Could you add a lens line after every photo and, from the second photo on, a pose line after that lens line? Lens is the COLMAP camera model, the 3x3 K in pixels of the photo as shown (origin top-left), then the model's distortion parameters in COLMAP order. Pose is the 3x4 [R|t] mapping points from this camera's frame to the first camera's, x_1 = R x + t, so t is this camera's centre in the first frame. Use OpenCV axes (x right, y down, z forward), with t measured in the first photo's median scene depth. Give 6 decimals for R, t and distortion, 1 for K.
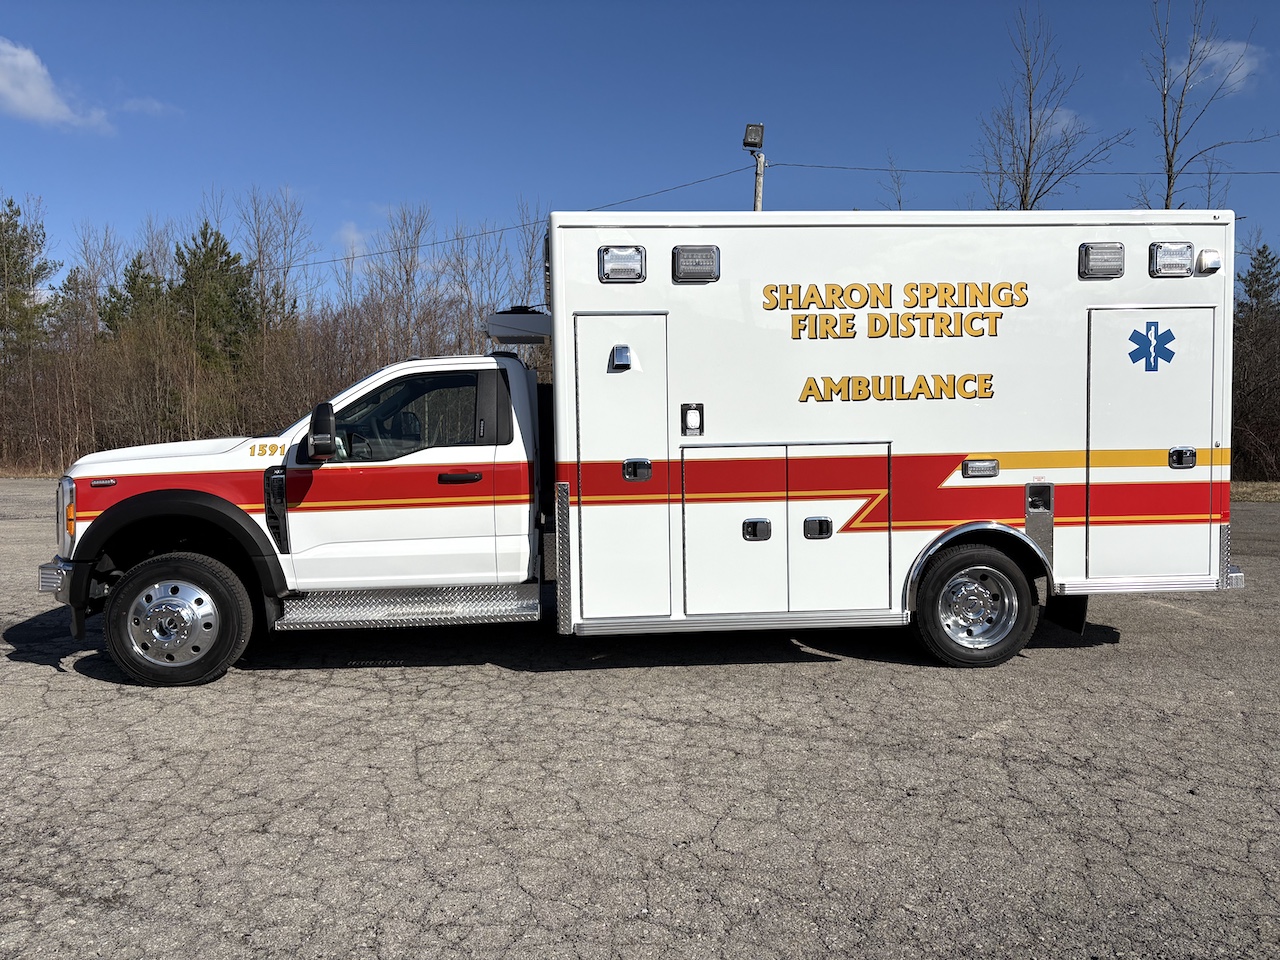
lens RADIAL K [[965.4, 0, 637.6], [0, 965.4, 478.0], [0, 0, 1]] dist [0.065639, -0.073334]
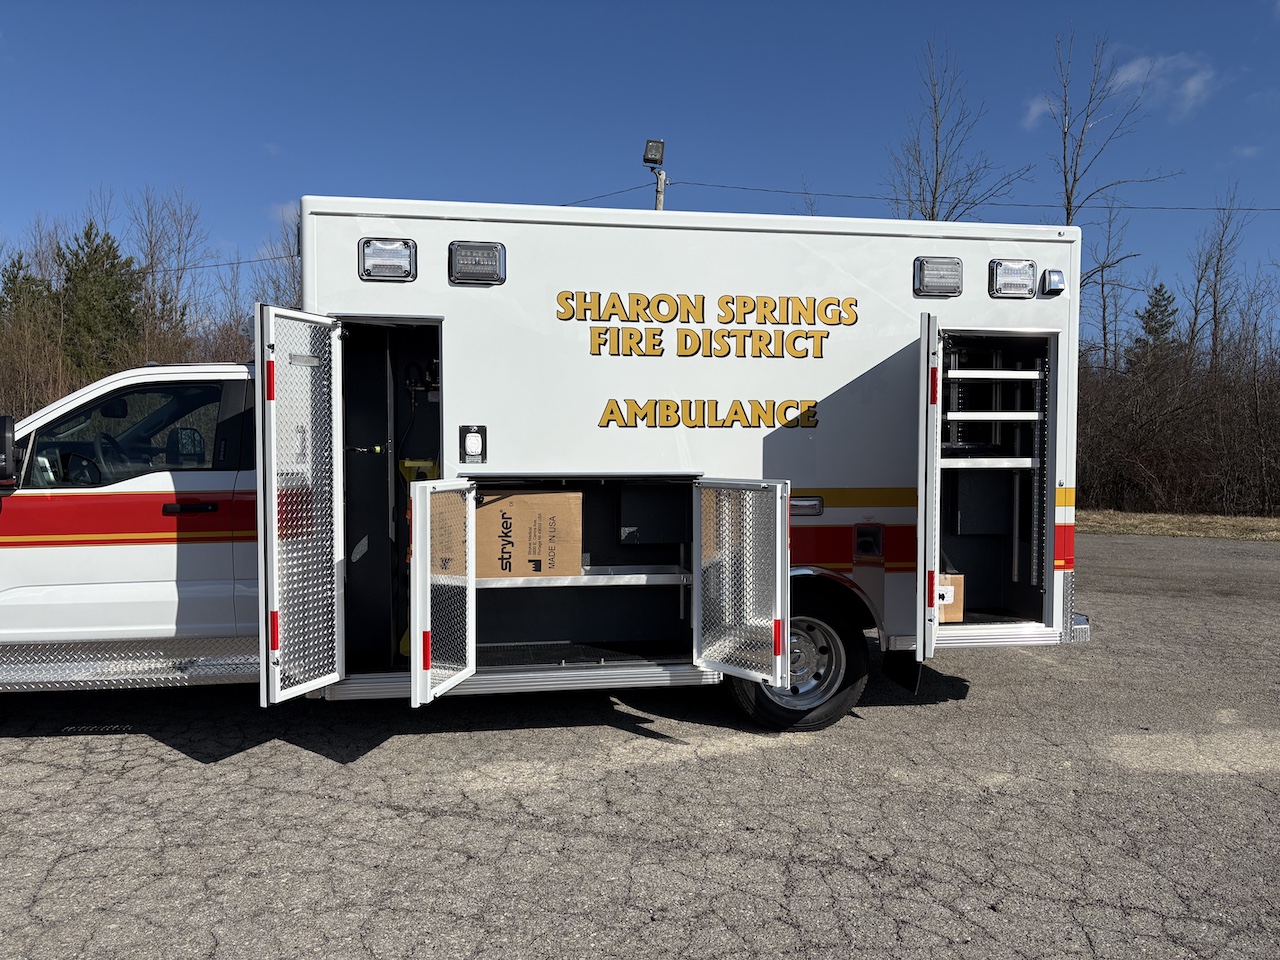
lens RADIAL K [[968.2, 0, 635.8], [0, 968.2, 483.7], [0, 0, 1]] dist [0.069052, -0.078948]
pose [[0.996917, 0.016370, 0.076732, 0.134707], [-0.015197, 0.999759, -0.015839, -0.014575], [-0.076973, 0.014624, 0.996926, 0.130691]]
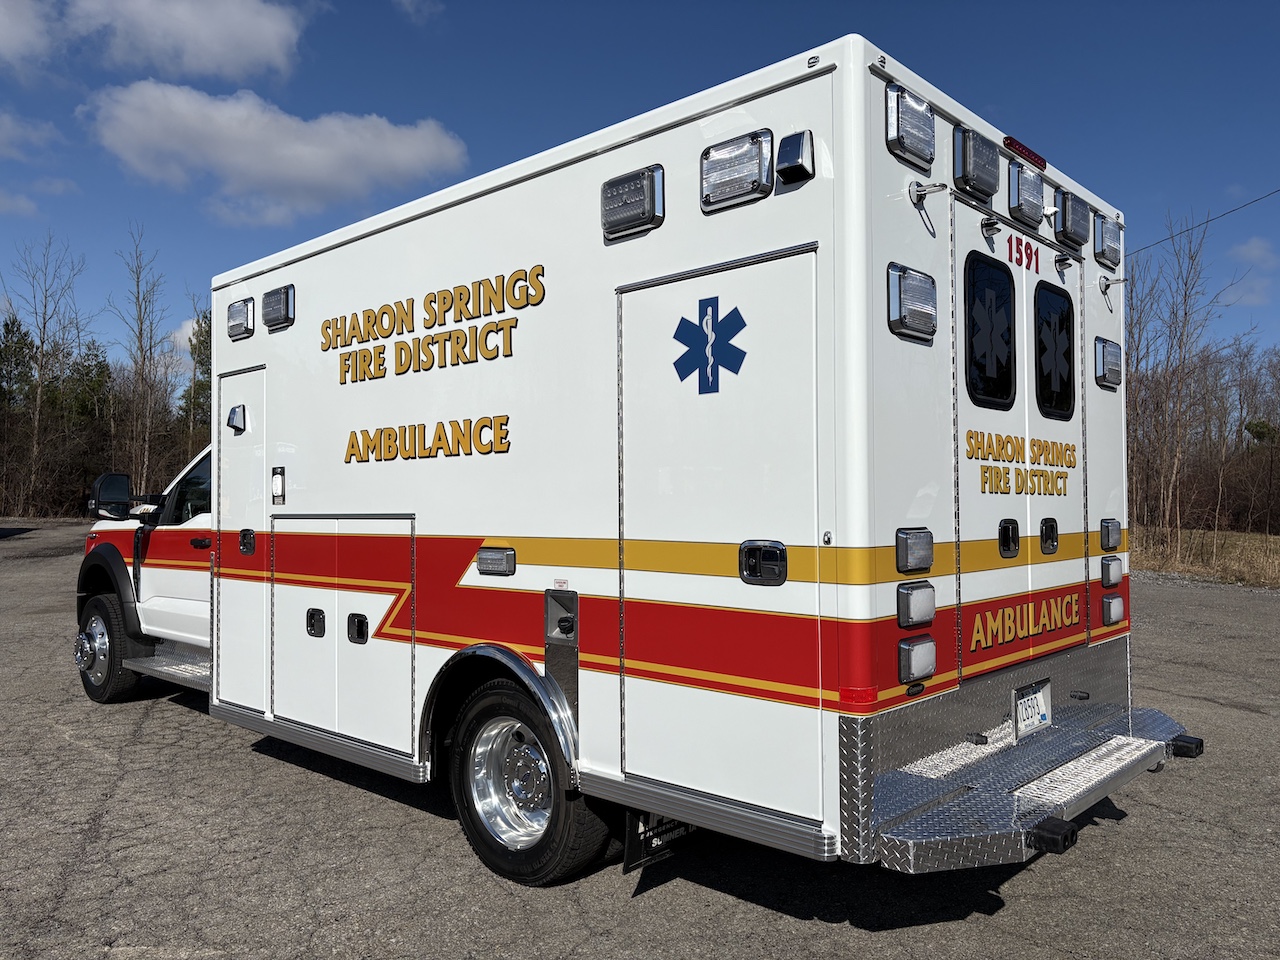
lens RADIAL K [[972.9, 0, 638.9], [0, 972.9, 477.8], [0, 0, 1]] dist [0.069444, -0.084031]
pose [[0.669882, -0.007811, -0.742427, 0.912651], [-0.037732, 0.998294, -0.044548, -0.040478], [0.741509, 0.057855, 0.668444, 0.645648]]
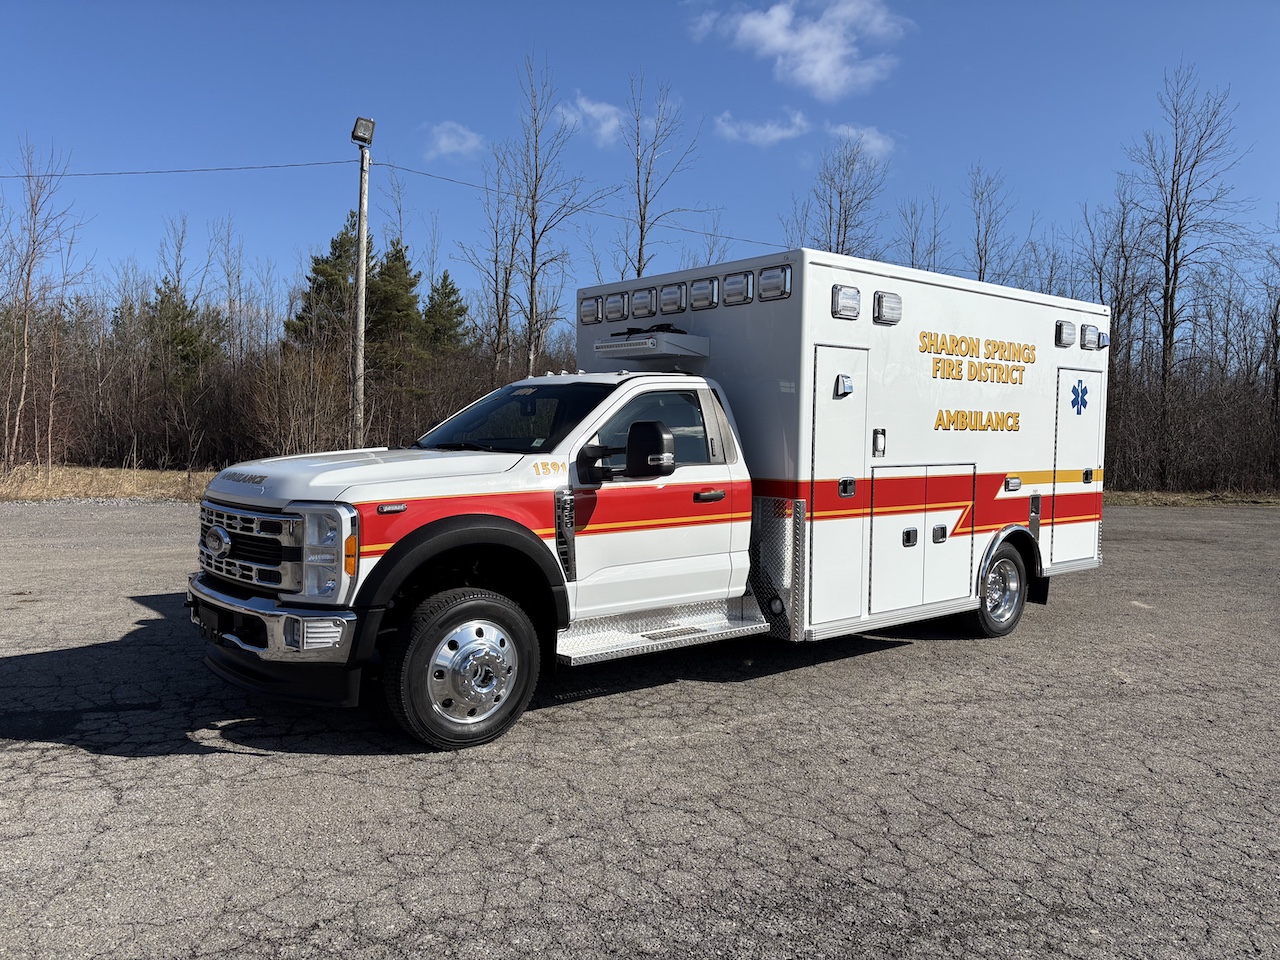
lens RADIAL K [[962.6, 0, 636.2], [0, 962.6, 480.1], [0, 0, 1]] dist [0.002939, 0.001524]
pose [[0.823272, -0.003084, 0.567638, -0.819349], [0.002102, 0.999995, 0.002384, -0.019716], [-0.567643, -0.000770, 0.823275, 0.220709]]
